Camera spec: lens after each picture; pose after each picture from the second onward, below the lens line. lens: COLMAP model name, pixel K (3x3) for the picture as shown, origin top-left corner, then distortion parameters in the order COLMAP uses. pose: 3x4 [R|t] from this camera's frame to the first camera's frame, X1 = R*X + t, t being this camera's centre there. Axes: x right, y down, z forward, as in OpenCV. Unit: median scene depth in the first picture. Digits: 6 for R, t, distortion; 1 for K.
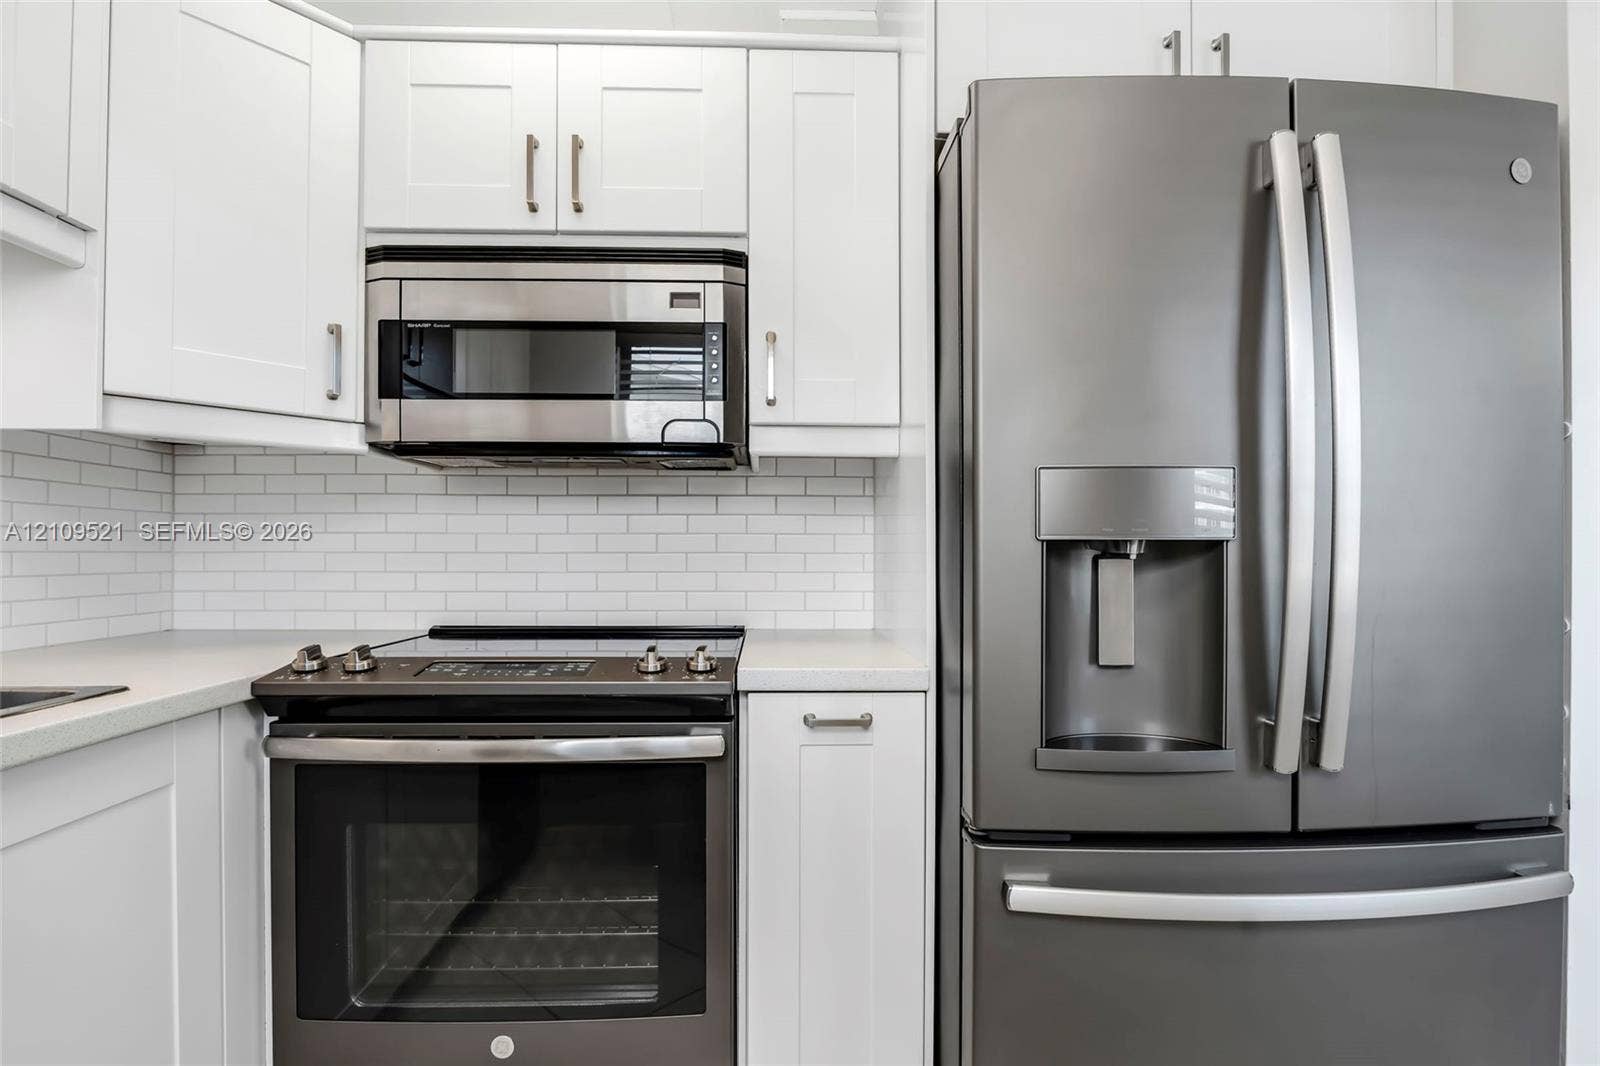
lens RADIAL K [[792.1, 0, 799.7], [0, 792.1, 551.4], [0, 0, 1]] dist [-0.019957, -0.000212]
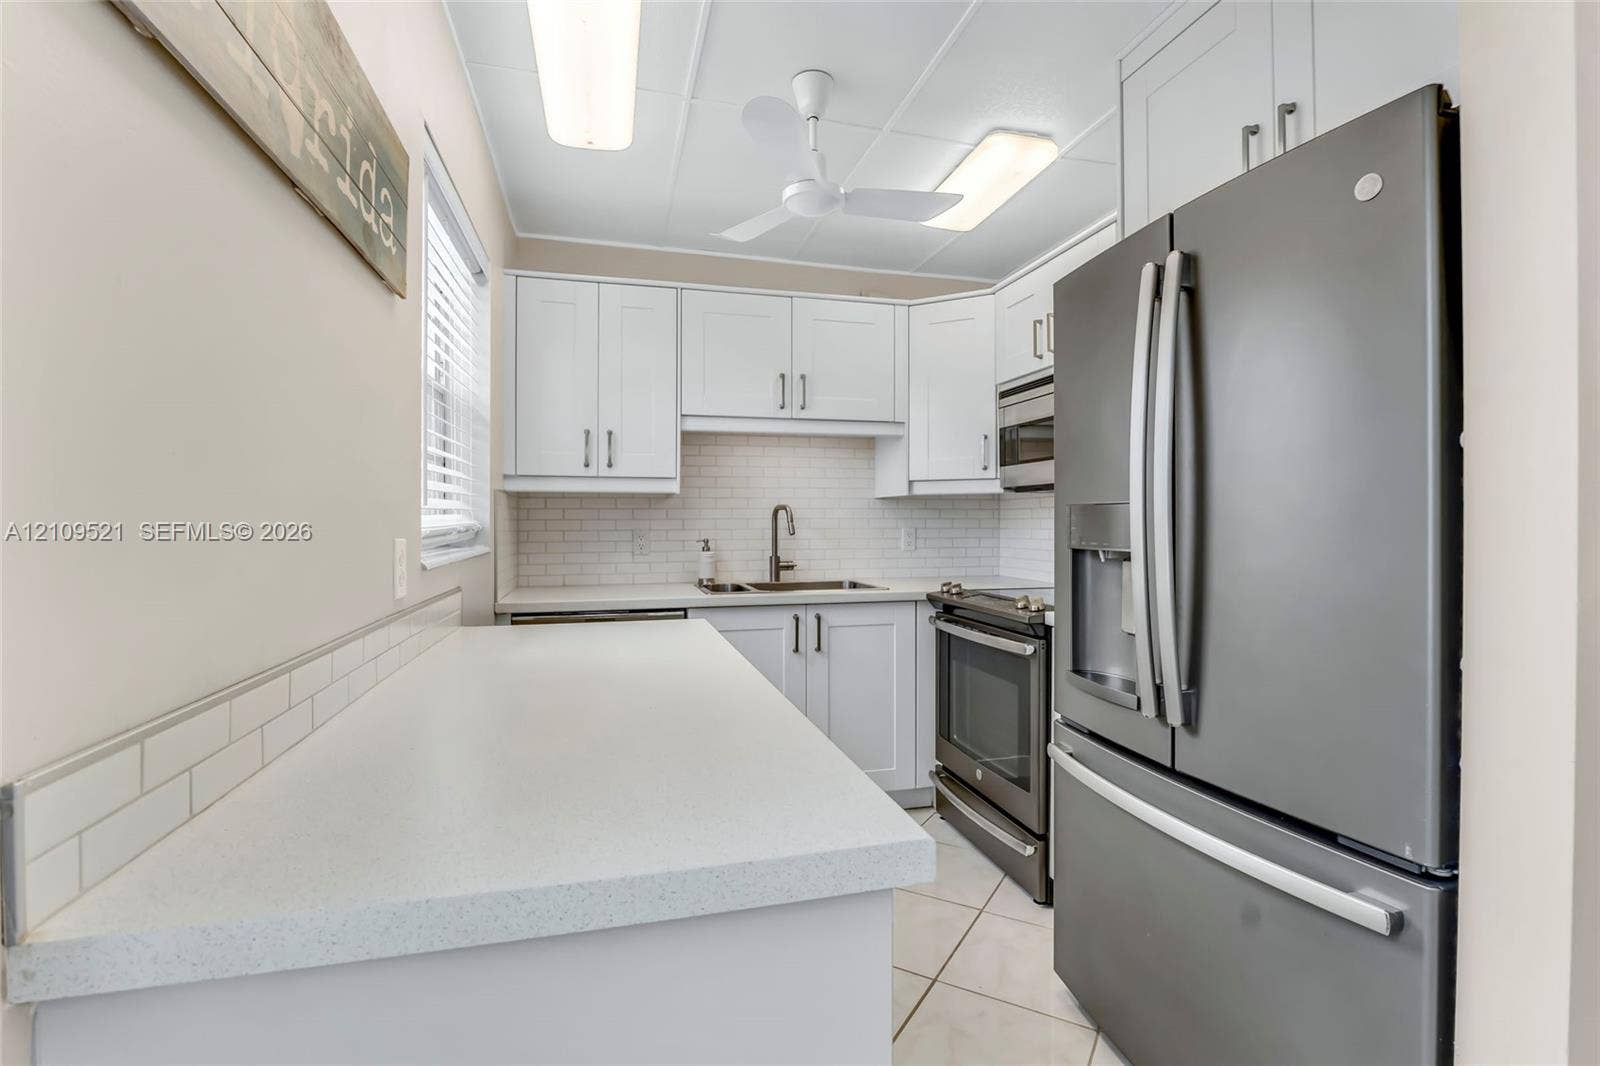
lens RADIAL K [[764.9, 0, 800.3], [0, 764.9, 520.9], [0, 0, 1]] dist [-0.002379, -0.000057]
pose [[0.212881, -0.005369, -0.977063, 1.320687], [0.011285, 0.999932, -0.003035, -0.054925], [0.977013, -0.010380, 0.212927, 0.072742]]
